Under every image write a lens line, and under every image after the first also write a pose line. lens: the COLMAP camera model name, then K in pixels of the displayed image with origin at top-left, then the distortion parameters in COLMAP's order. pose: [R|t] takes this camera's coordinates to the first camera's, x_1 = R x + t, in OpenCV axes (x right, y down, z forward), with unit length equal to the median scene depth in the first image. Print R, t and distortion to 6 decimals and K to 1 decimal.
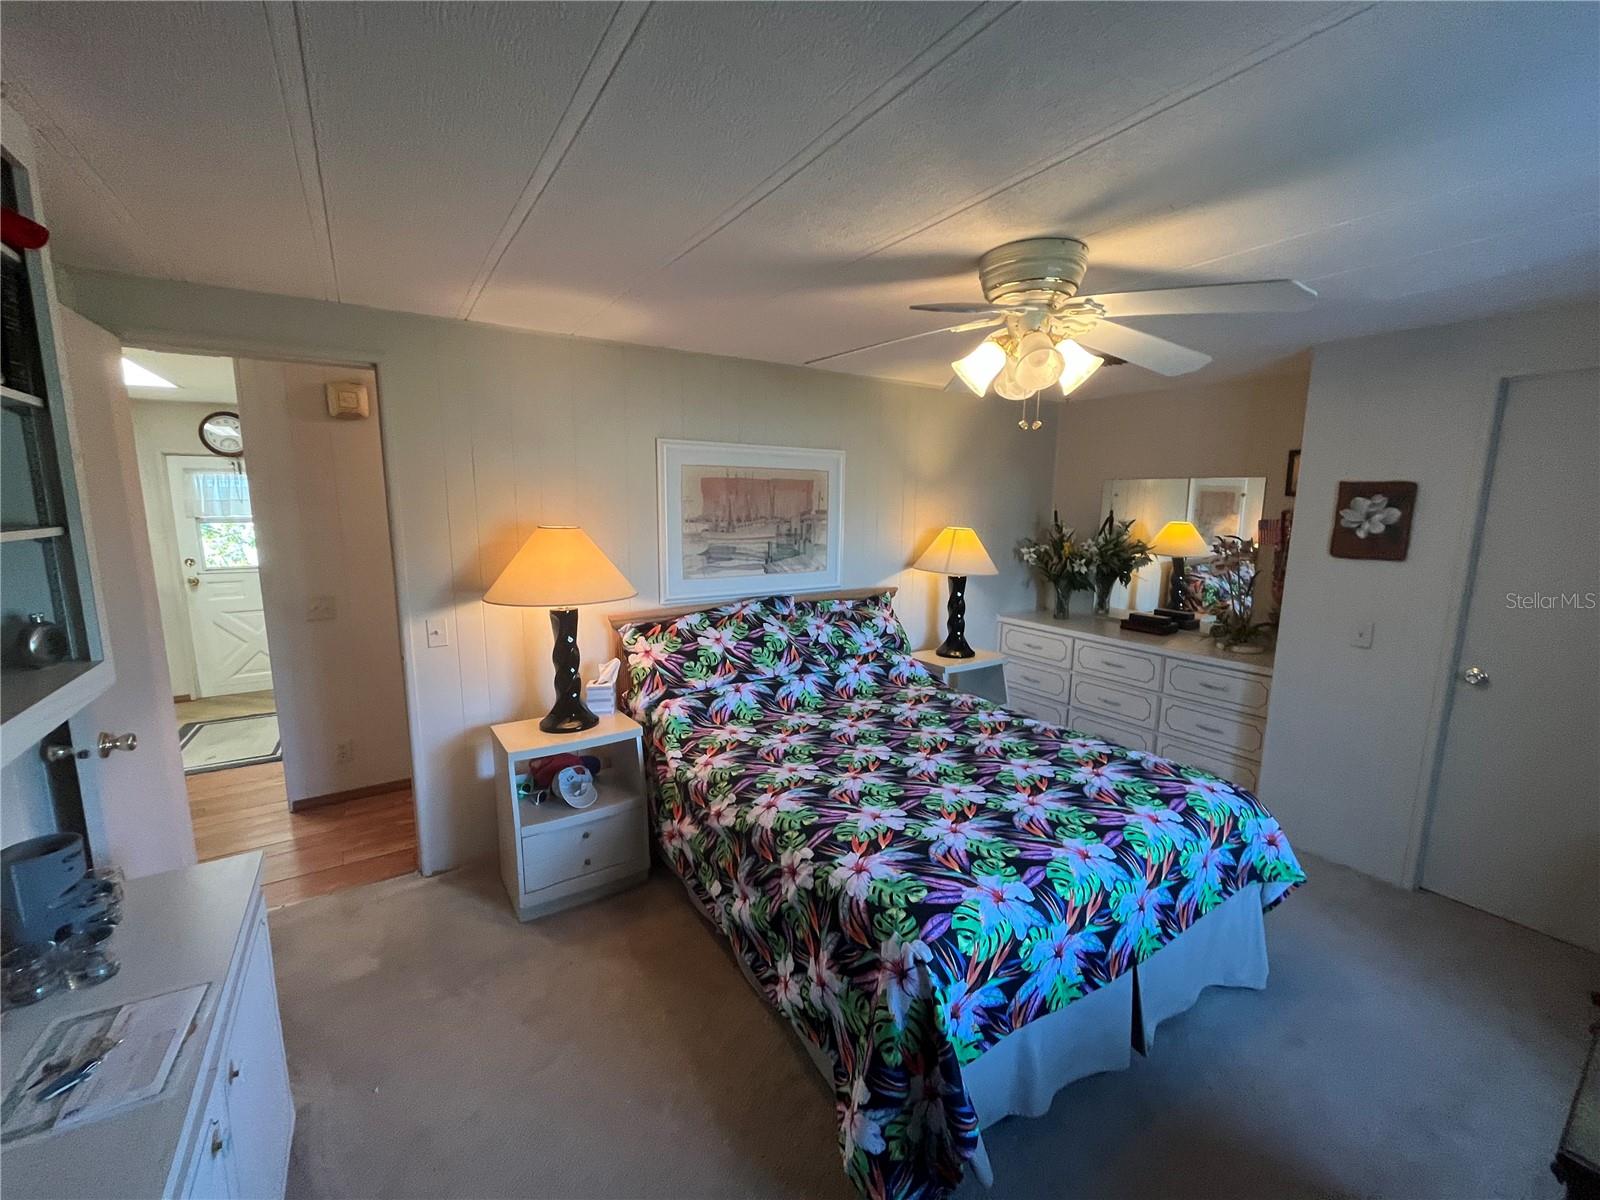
lens RADIAL K [[646.0, 0, 797.8], [0, 646.0, 601.7], [0, 0, 1]] dist [-0.000952, -0.000570]
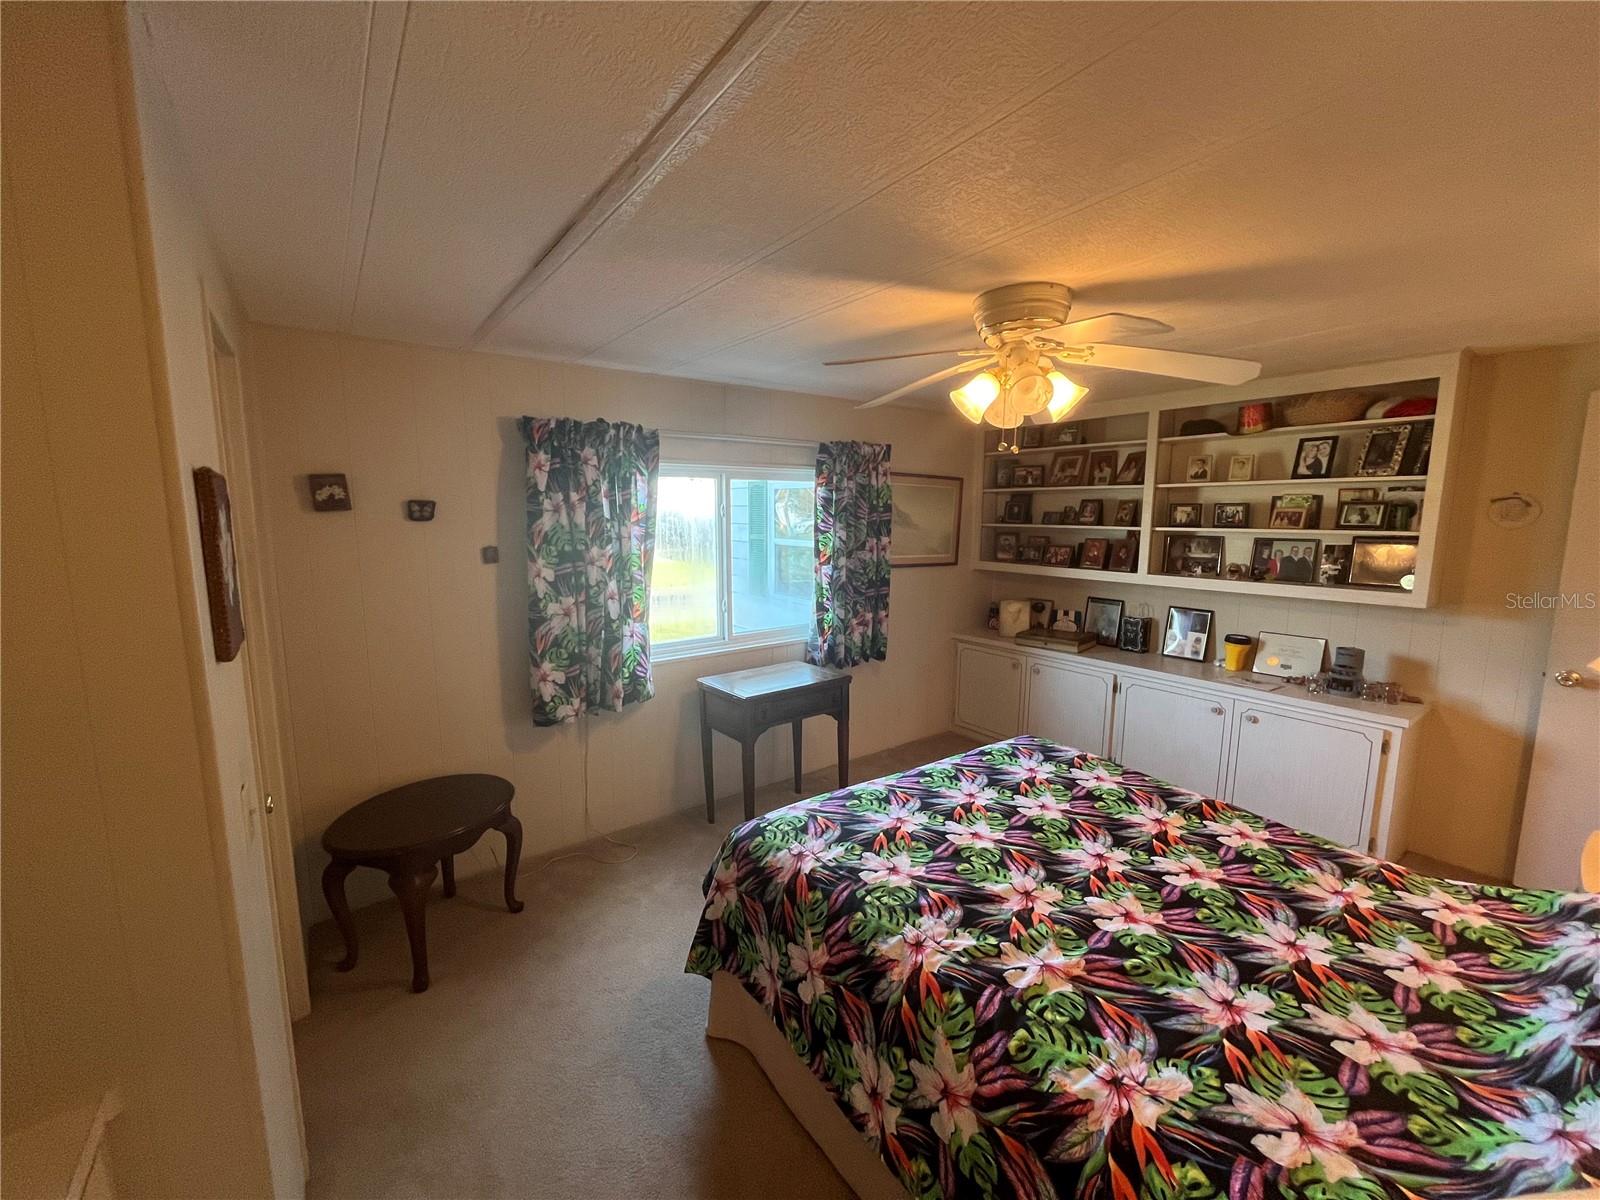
lens RADIAL K [[646.0, 0, 801.1], [0, 646.0, 602.5], [0, 0, 1]] dist [-0.000952, -0.000570]
pose [[-0.998106, 0.000688, -0.061517, 0.443221], [-0.017232, 0.956786, 0.290281, -0.191960], [0.059059, 0.290791, -0.954962, 1.193776]]
